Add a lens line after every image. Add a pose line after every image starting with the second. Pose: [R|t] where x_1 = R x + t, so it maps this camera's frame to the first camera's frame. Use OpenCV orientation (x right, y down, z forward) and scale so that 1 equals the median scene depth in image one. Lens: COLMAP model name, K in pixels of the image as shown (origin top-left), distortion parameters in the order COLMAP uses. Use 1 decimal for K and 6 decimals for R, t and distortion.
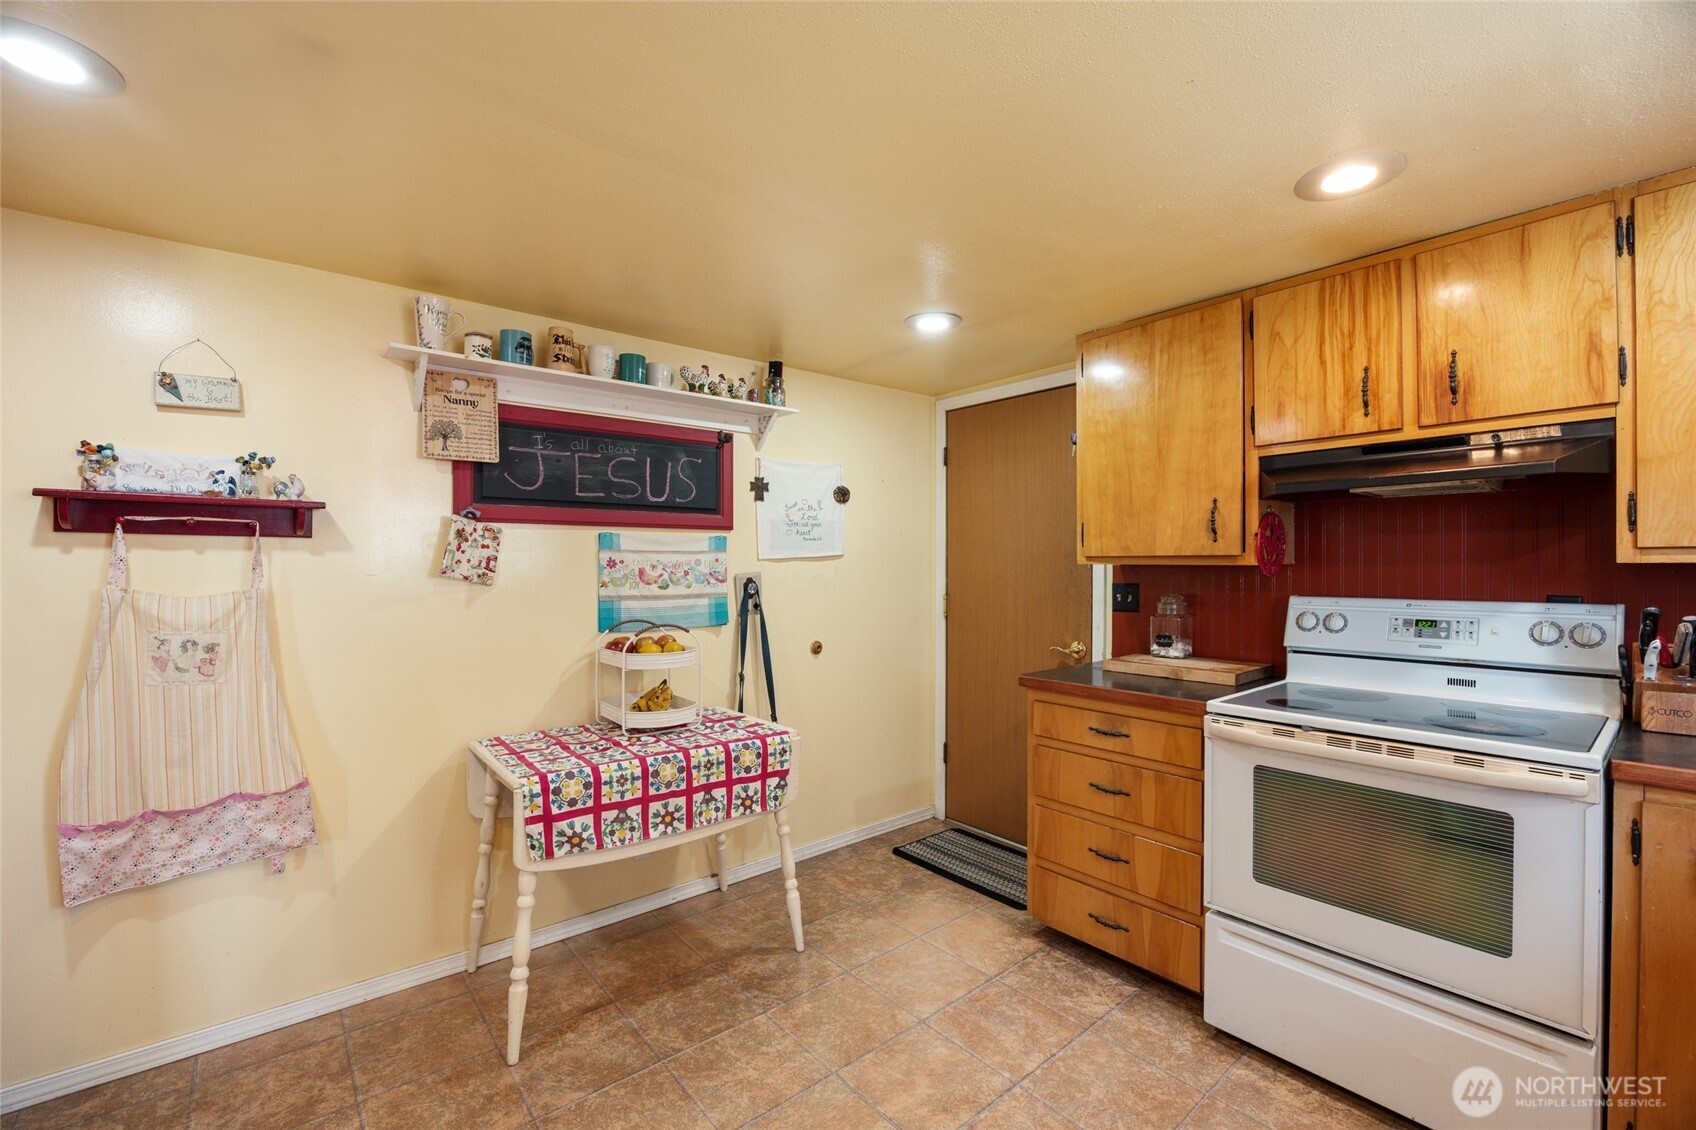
lens RADIAL K [[715.6, 0, 850.4], [0, 715.6, 566.0], [0, 0, 1]] dist [-0.020289, 0.000219]
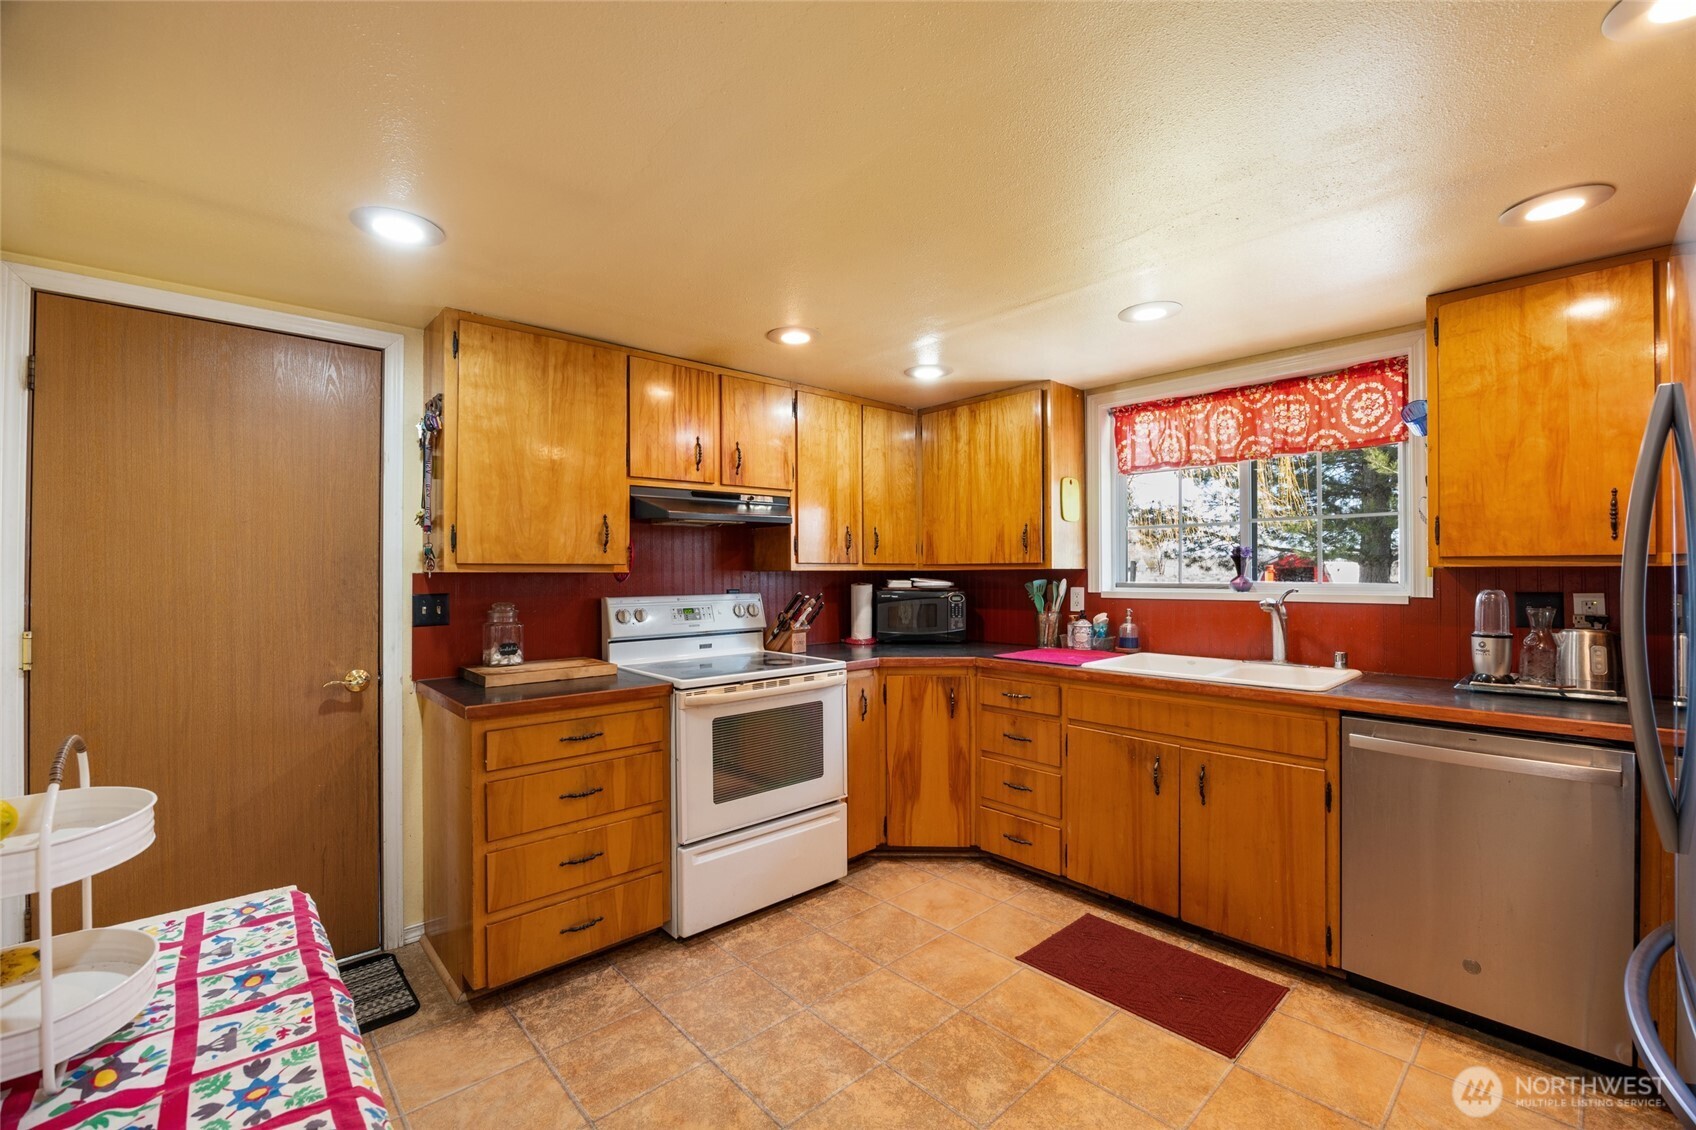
lens RADIAL K [[715.6, 0, 850.4], [0, 715.6, 566.0], [0, 0, 1]] dist [-0.020289, 0.000219]
pose [[-0.052786, 0.009584, 0.998560, -0.684531], [0.006742, 0.999935, -0.009240, 0.001725], [-0.998583, 0.006244, -0.052847, 0.680574]]
